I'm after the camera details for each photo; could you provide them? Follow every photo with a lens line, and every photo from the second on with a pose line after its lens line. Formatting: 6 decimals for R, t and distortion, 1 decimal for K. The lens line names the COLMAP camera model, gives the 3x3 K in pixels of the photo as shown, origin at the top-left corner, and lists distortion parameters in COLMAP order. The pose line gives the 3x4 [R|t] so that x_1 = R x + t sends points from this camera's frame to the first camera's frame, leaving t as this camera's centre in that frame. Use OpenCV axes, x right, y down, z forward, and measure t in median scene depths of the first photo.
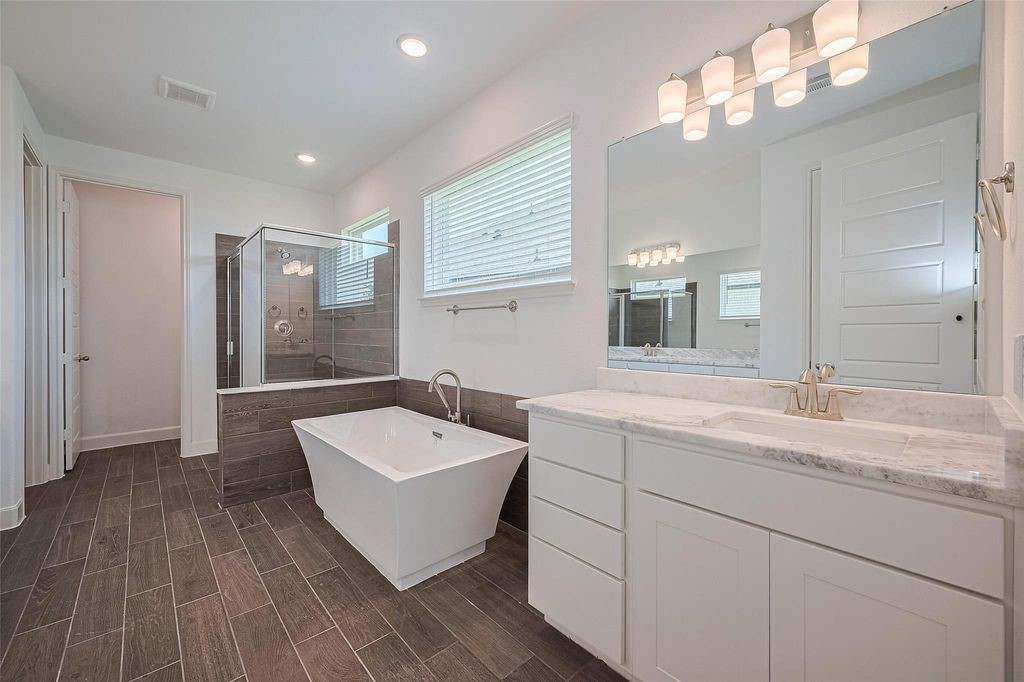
lens RADIAL K [[403.9, 0, 511.7], [0, 403.9, 335.4], [0, 0, 1]] dist [-0.000230, 0.000083]
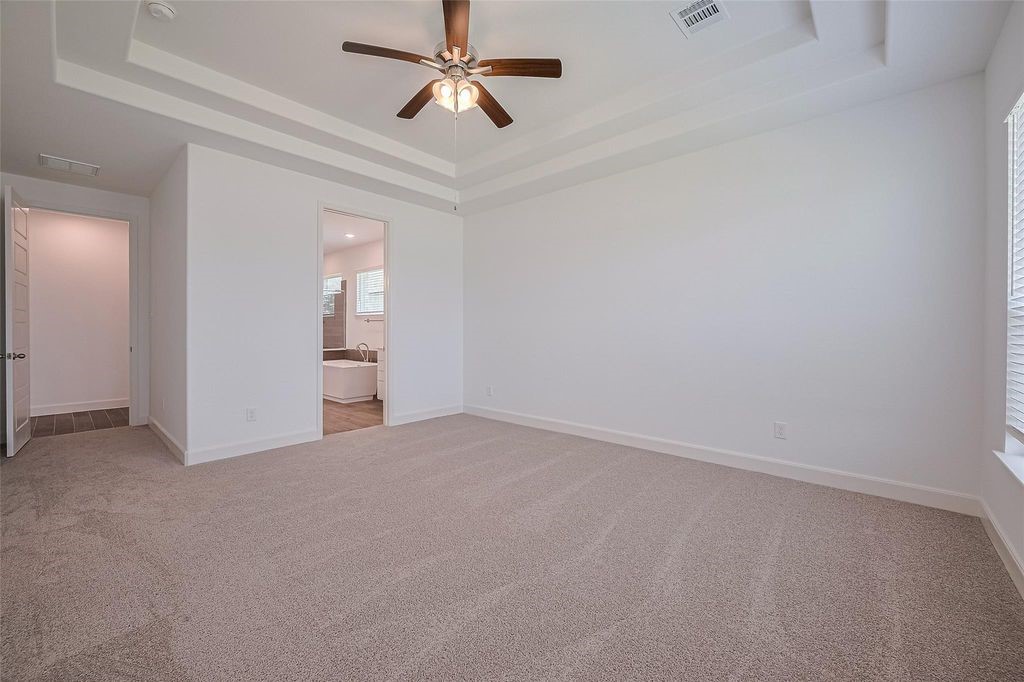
lens RADIAL K [[403.9, 0, 510.9], [0, 403.9, 332.4], [0, 0, 1]] dist [-0.000230, 0.000083]
pose [[0.995100, 0.006088, 0.098685, 0.448553], [-0.006881, 0.999947, 0.007696, -0.014438], [-0.098633, -0.008338, 0.995089, -1.442828]]
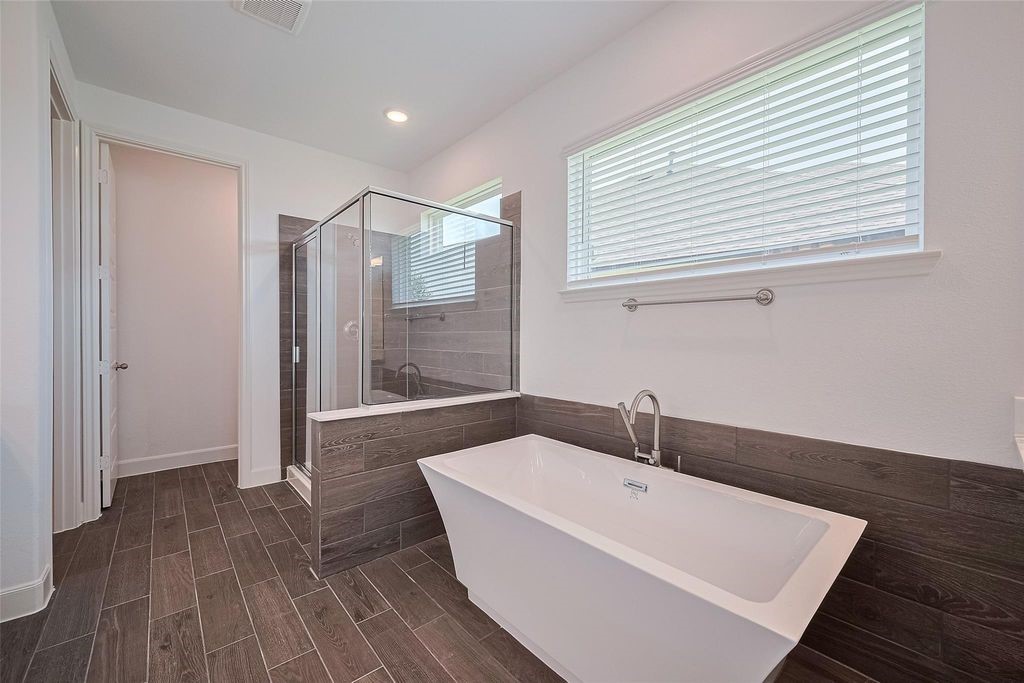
lens RADIAL K [[403.9, 0, 516.0], [0, 403.9, 340.5], [0, 0, 1]] dist [-0.000230, 0.000083]
pose [[0.999730, 0.003080, -0.023024, -0.293303], [-0.002999, 0.999989, 0.003512, -0.001269], [0.023034, -0.003442, 0.999729, 0.241362]]
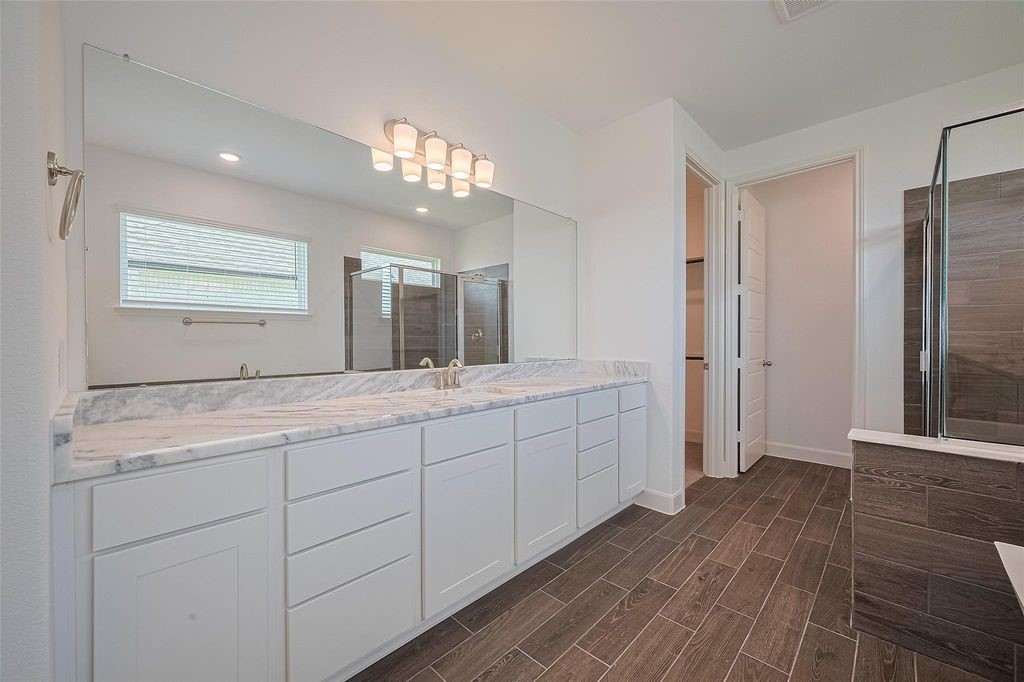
lens RADIAL K [[403.9, 0, 511.8], [0, 403.9, 342.5], [0, 0, 1]] dist [-0.000230, 0.000083]
pose [[0.068167, 0.008453, -0.997638, -0.125835], [-0.002719, 0.999962, 0.008286, -0.002357], [0.997670, 0.002148, 0.068188, 0.374476]]
